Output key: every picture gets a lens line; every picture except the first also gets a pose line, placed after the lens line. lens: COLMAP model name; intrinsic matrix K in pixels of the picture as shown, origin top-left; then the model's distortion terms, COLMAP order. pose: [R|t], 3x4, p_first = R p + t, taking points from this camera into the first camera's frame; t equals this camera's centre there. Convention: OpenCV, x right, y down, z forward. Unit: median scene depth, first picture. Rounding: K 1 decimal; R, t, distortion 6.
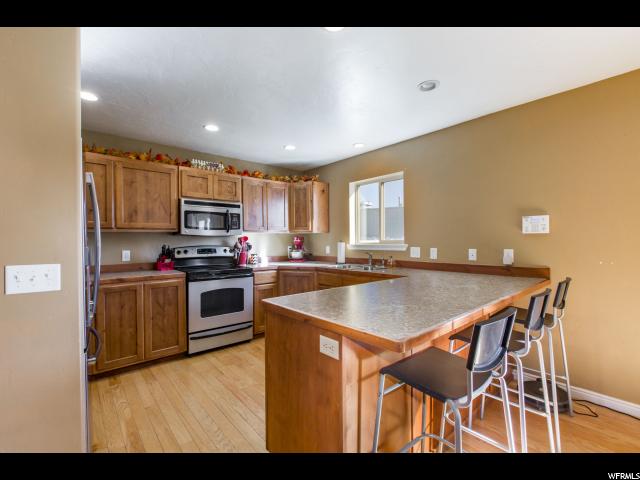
lens RADIAL K [[282.8, 0, 320.0], [0, 282.8, 240.0], [0, 0, 1]] dist [0.009554, 0.000165]
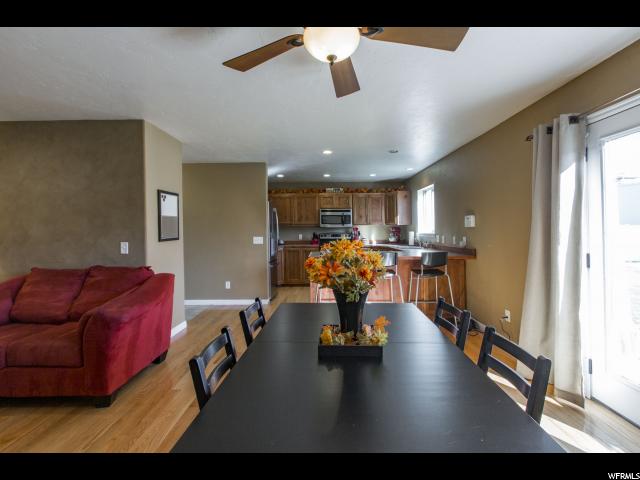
lens RADIAL K [[287.9, 0, 322.0], [0, 287.9, 230.8], [0, 0, 1]] dist [-0.001573, -0.000587]
pose [[0.754582, 0.005225, -0.656185, 0.820194], [0.002262, 0.999942, 0.010563, -0.014174], [0.656202, -0.009455, 0.754526, -0.513272]]
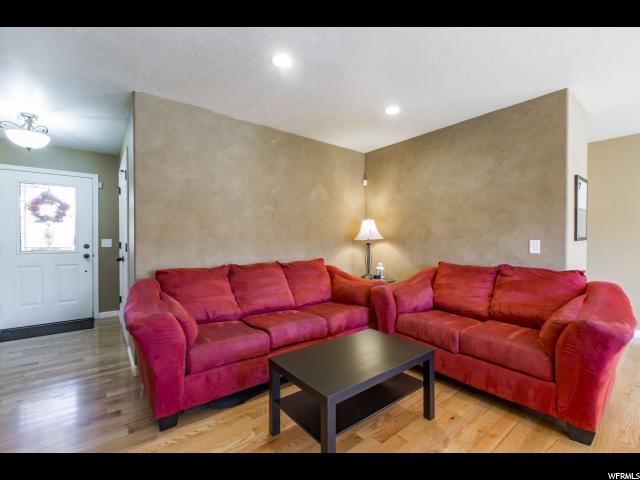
lens RADIAL K [[278.2, 0, 319.5], [0, 278.2, 243.8], [0, 0, 1]] dist [-0.011618, 0.000047]
pose [[-0.047677, 0.025319, -0.998542, 0.547193], [-0.001219, 0.999676, 0.025406, 0.020254], [0.998862, 0.002429, -0.047630, -0.775226]]
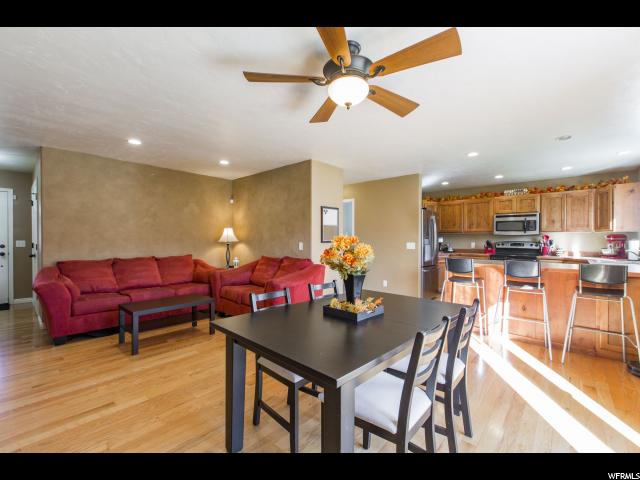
lens RADIAL K [[278.2, 0, 319.5], [0, 278.2, 243.8], [0, 0, 1]] dist [-0.011618, 0.000047]
pose [[0.123629, 0.025875, -0.991991, 1.079385], [-0.005862, 0.999662, 0.025345, 0.001596], [0.992311, 0.002682, 0.123739, -0.323956]]
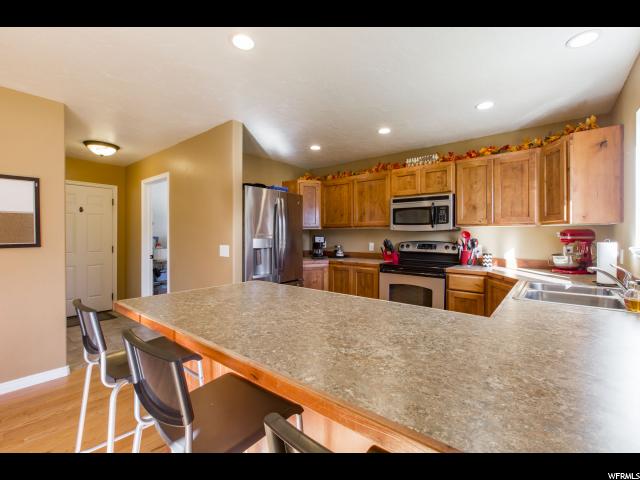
lens RADIAL K [[286.0, 0, 321.7], [0, 286.0, 238.8], [0, 0, 1]] dist [0.001025, 0.000301]
pose [[0.183963, 0.021070, -0.982707, 0.546490], [-0.003237, 0.999778, 0.020830, -0.008041], [0.982928, -0.000651, 0.183990, 0.483184]]
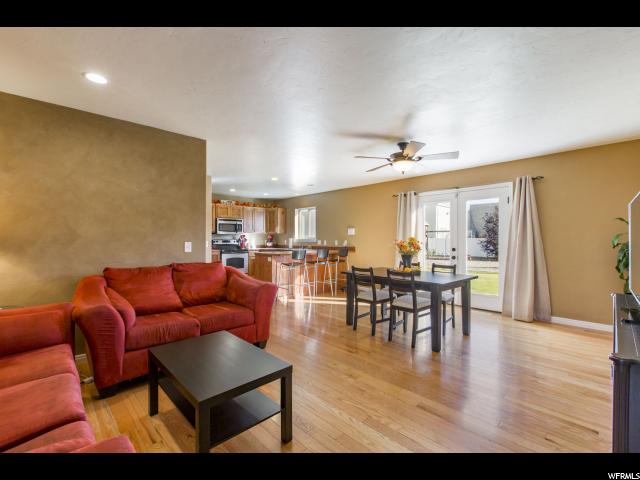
lens RADIAL K [[286.0, 0, 321.7], [0, 286.0, 238.8], [0, 0, 1]] dist [0.001025, 0.000301]
pose [[0.998398, 0.007907, 0.056031, 0.211855], [-0.007927, 0.999969, 0.000144, 0.012846], [-0.056028, -0.000588, 0.998429, -1.268845]]
